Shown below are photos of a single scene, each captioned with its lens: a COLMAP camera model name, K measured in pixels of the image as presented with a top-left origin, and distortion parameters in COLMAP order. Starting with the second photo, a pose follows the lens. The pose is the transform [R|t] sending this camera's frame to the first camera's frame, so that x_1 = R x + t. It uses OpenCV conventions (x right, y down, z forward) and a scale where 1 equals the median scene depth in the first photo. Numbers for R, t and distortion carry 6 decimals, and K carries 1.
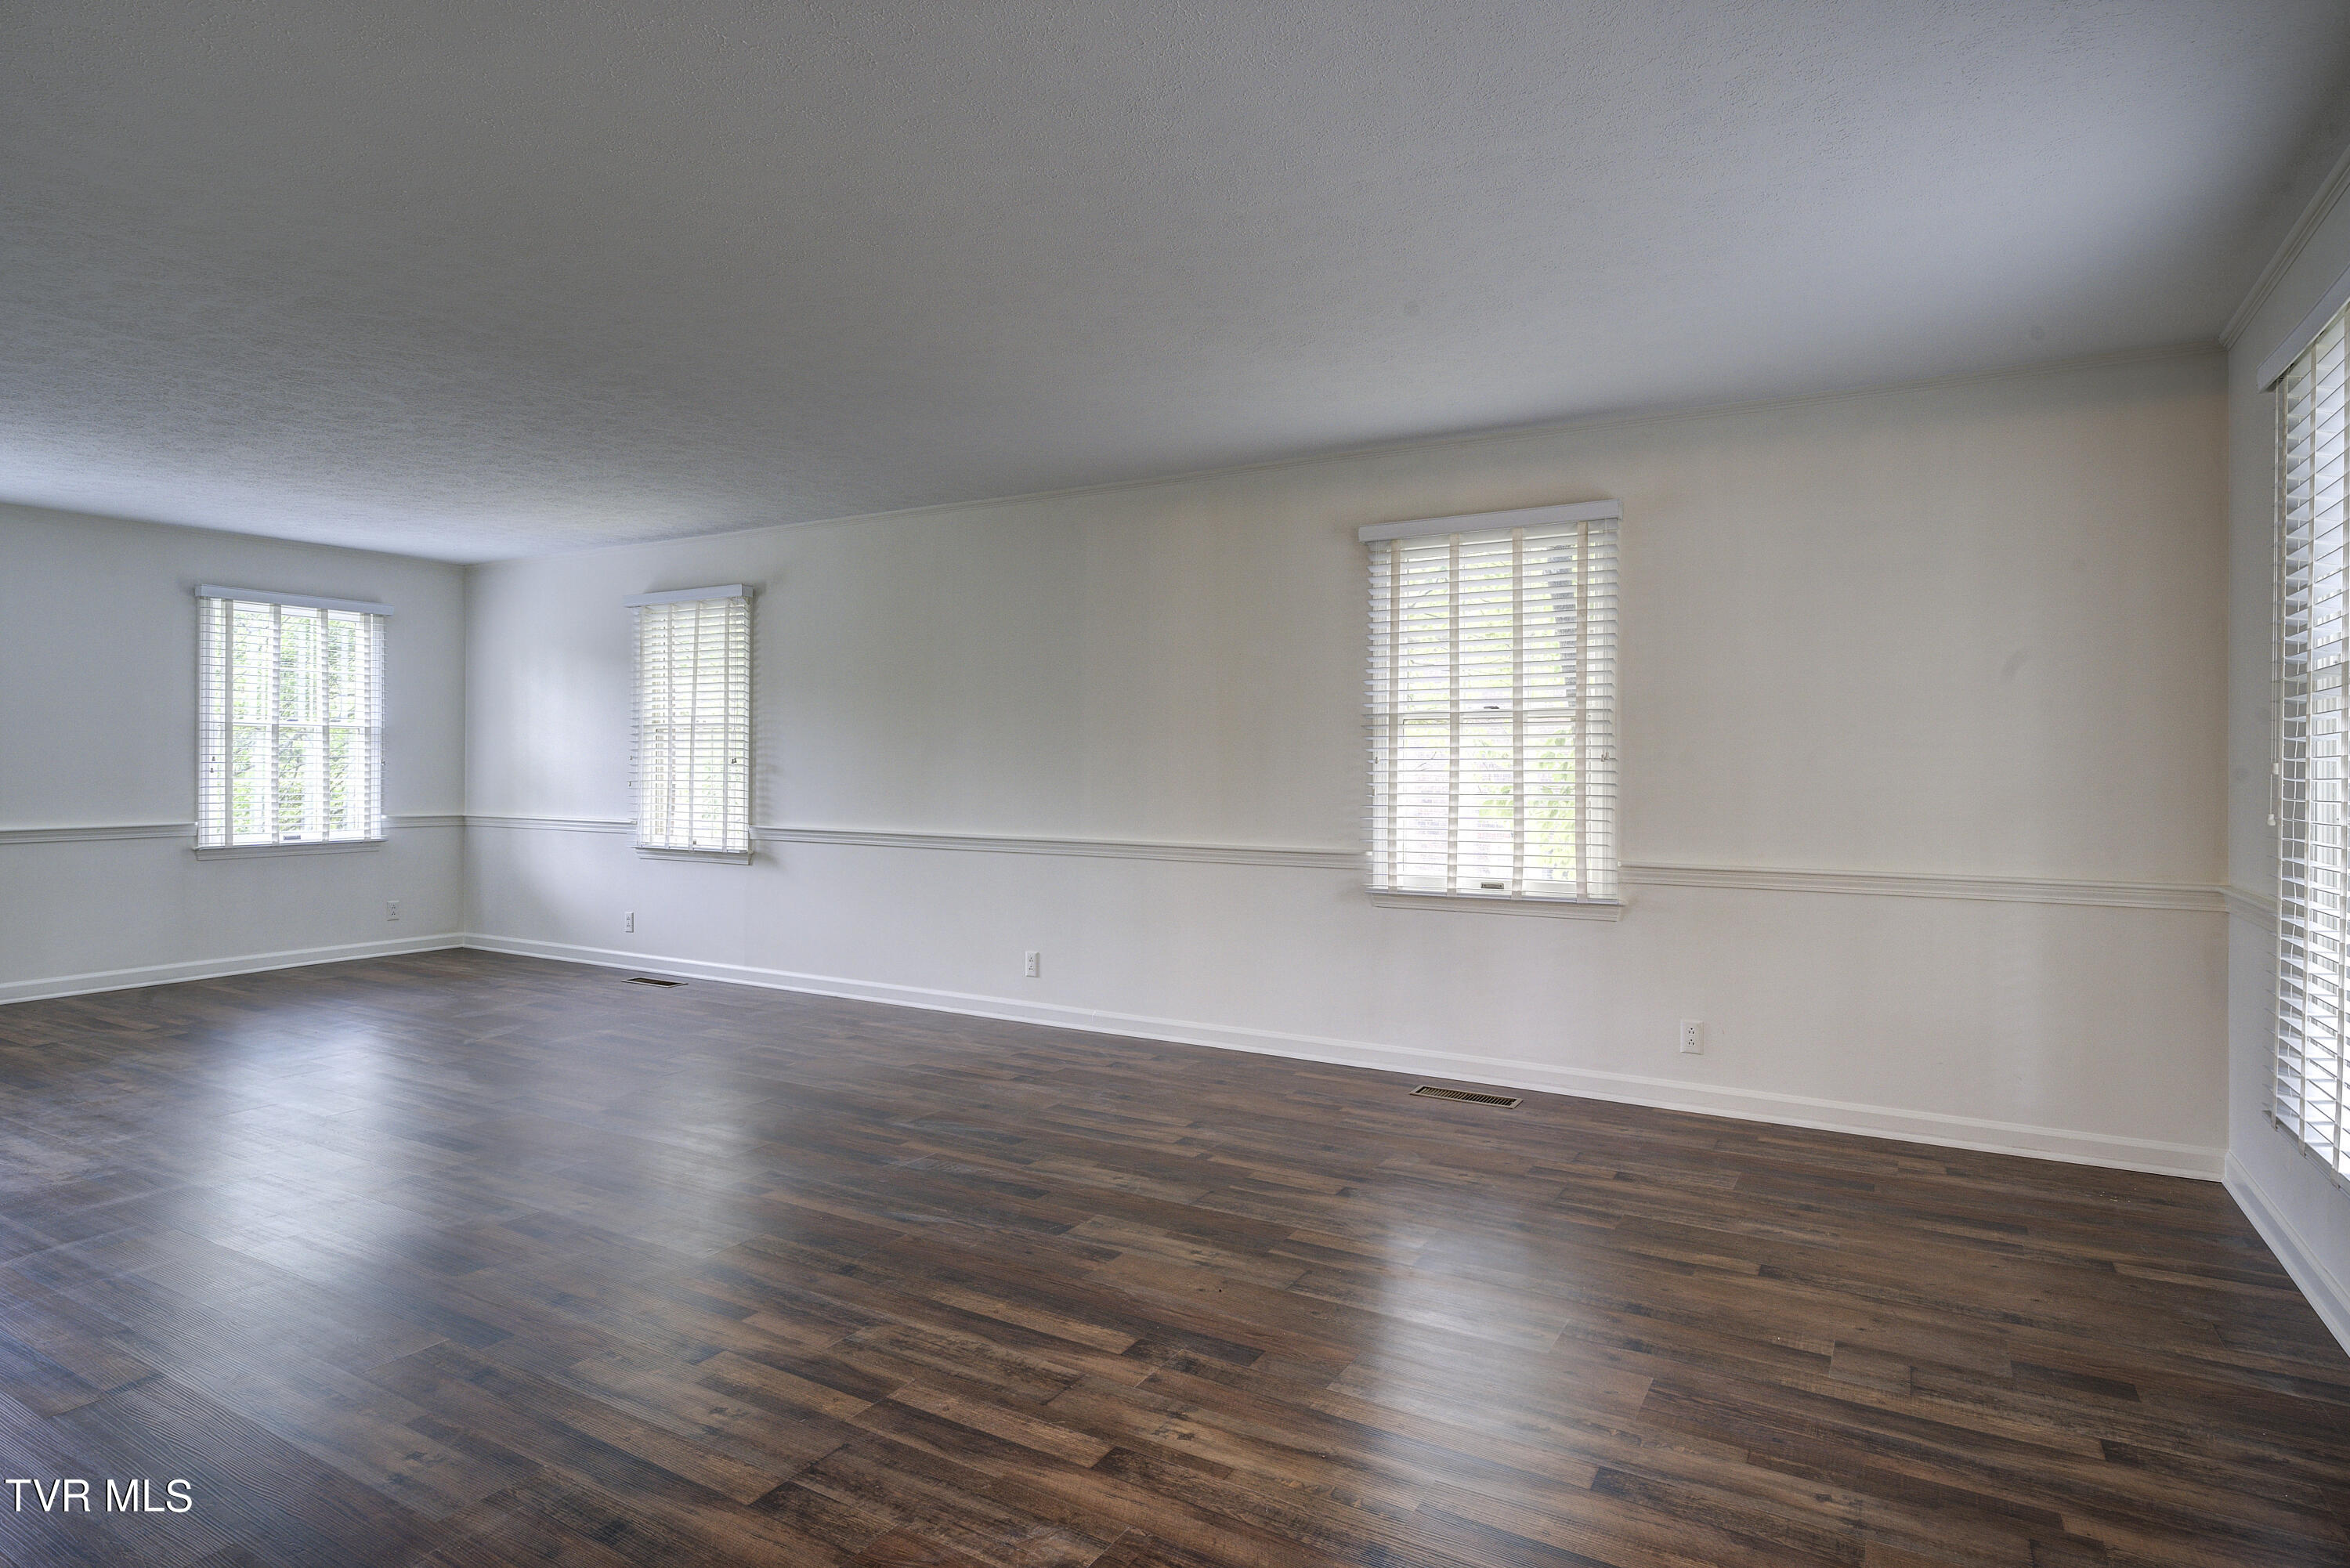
lens RADIAL K [[1308.5, 0, 1163.8], [0, 1308.5, 761.3], [0, 0, 1]] dist [0.002668, -0.001185]
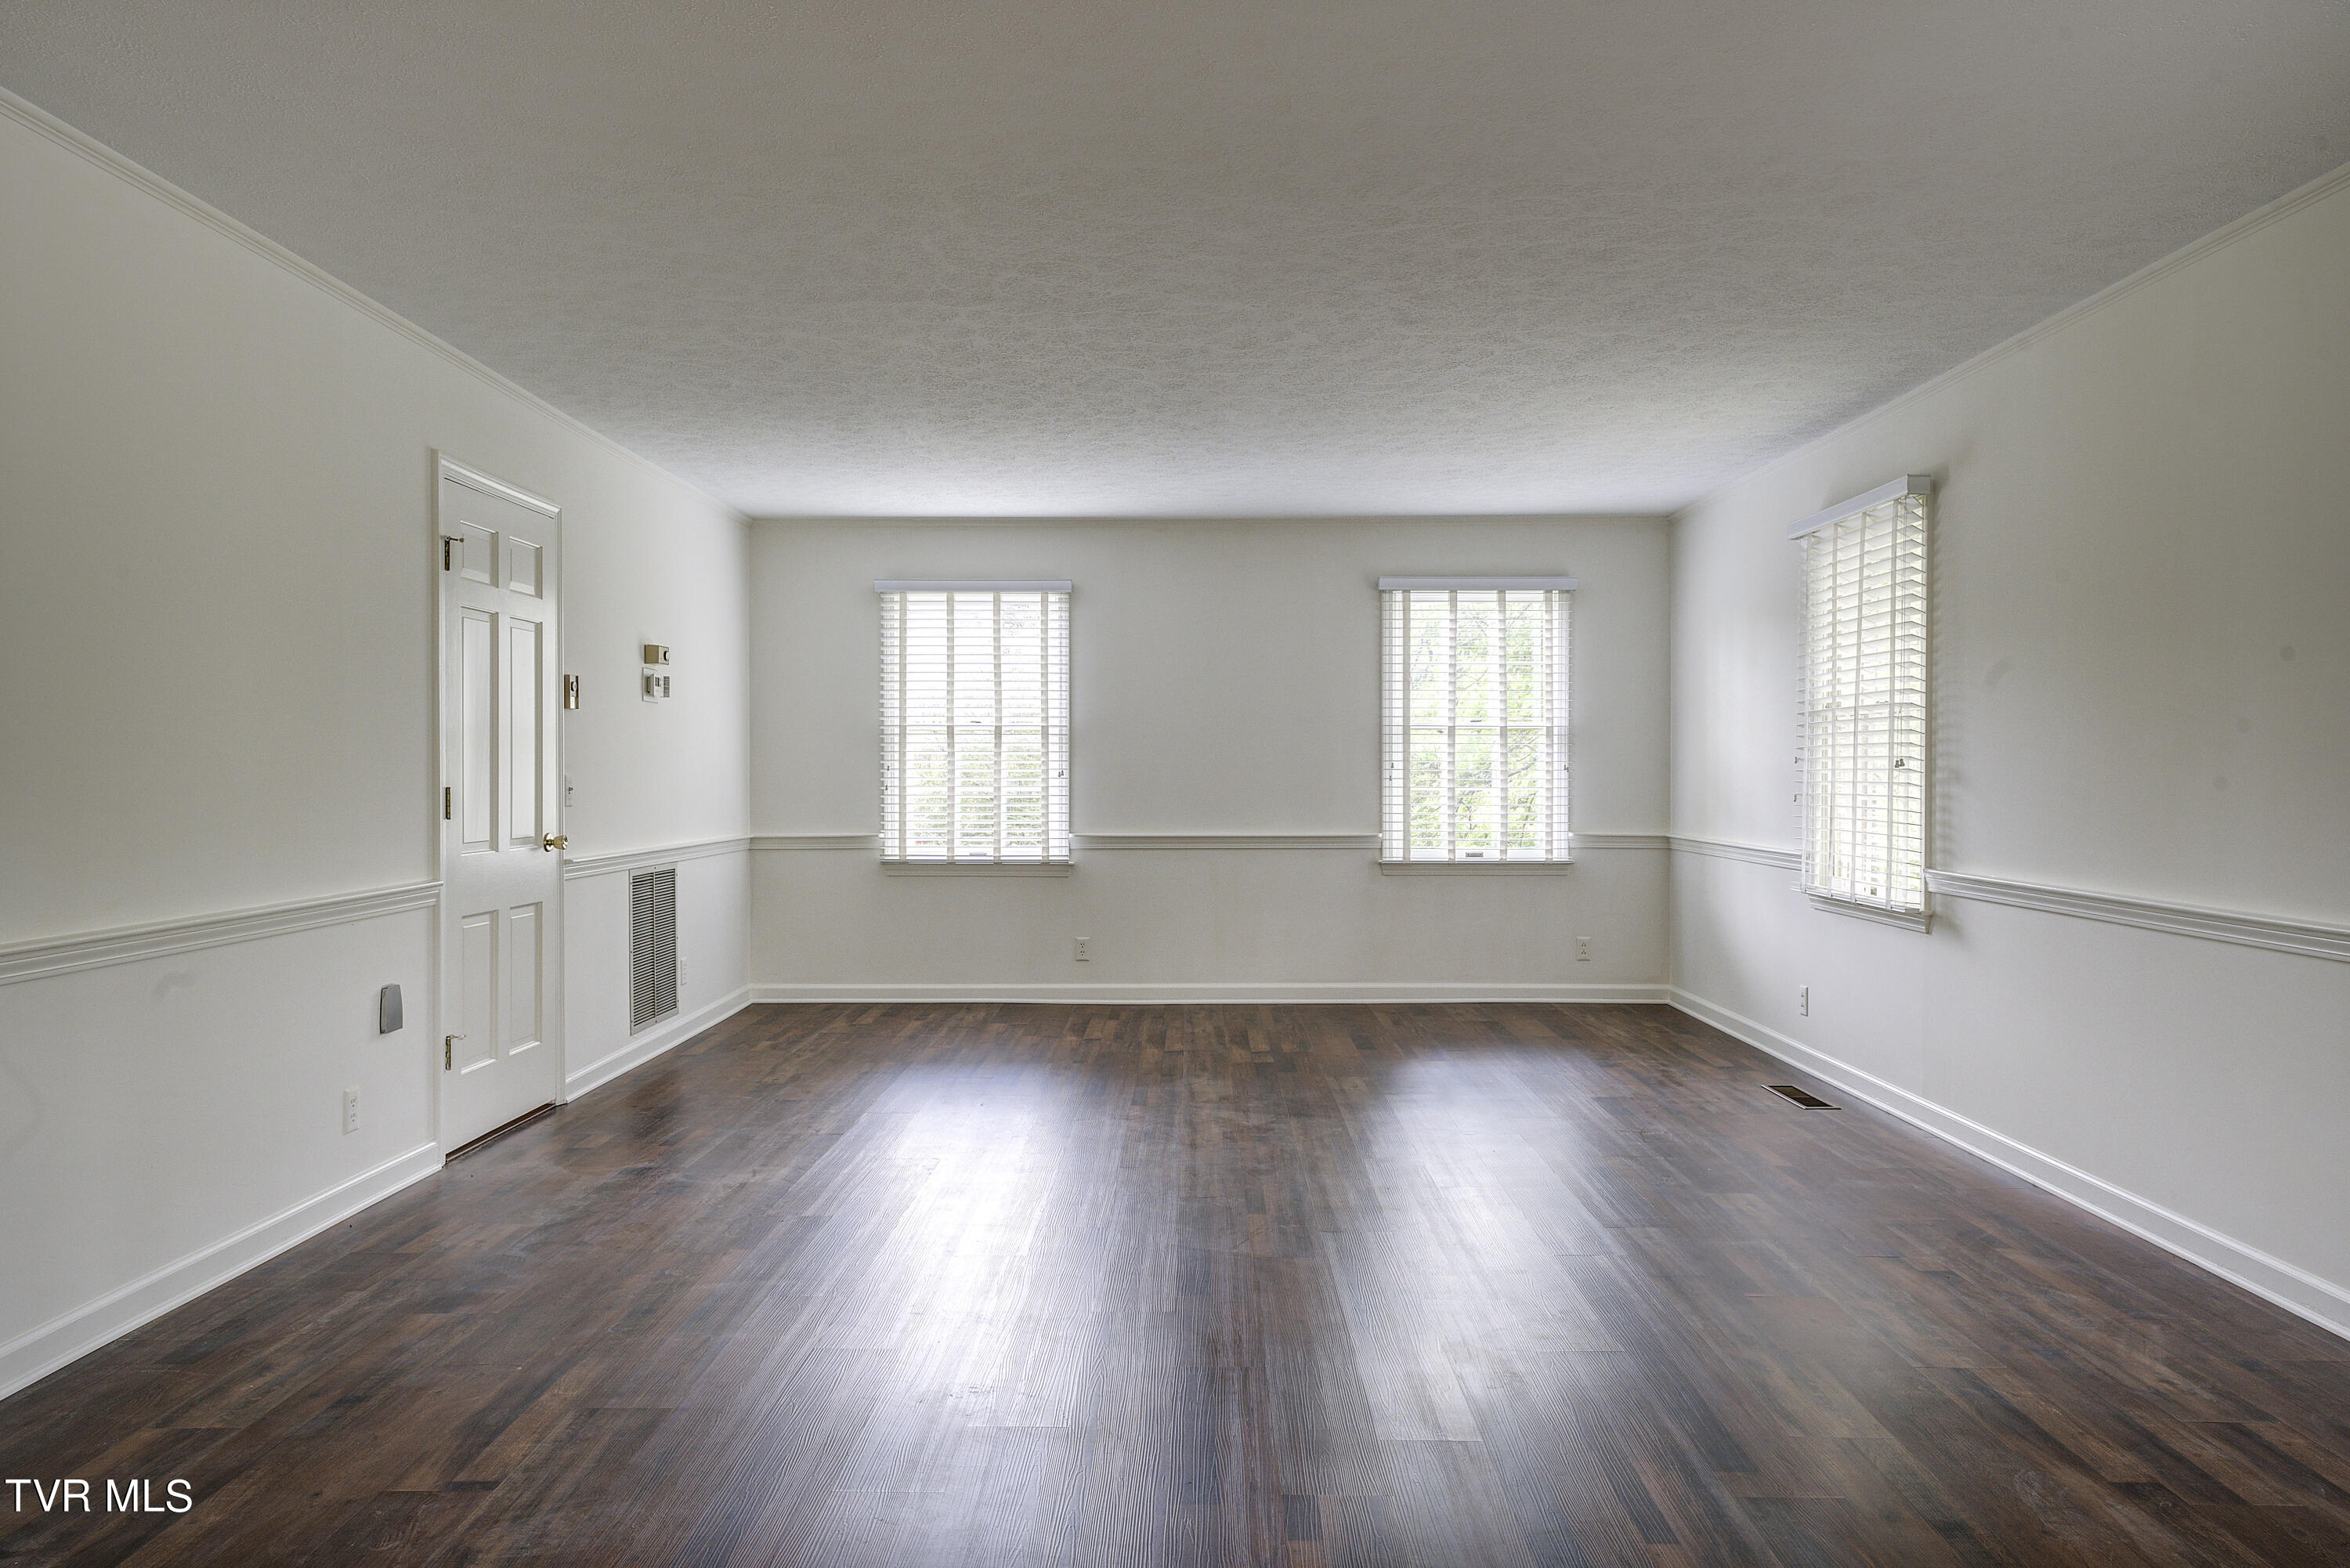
lens RADIAL K [[1511.1, 0, 1181.0], [0, 1511.1, 778.3], [0, 0, 1]] dist [0.012306, 0.000633]
pose [[0.490277, 0.001725, -0.871565, 0.126329], [0.001534, 0.999995, 0.002842, 0.004002], [0.871565, -0.002731, 0.490272, 0.346660]]
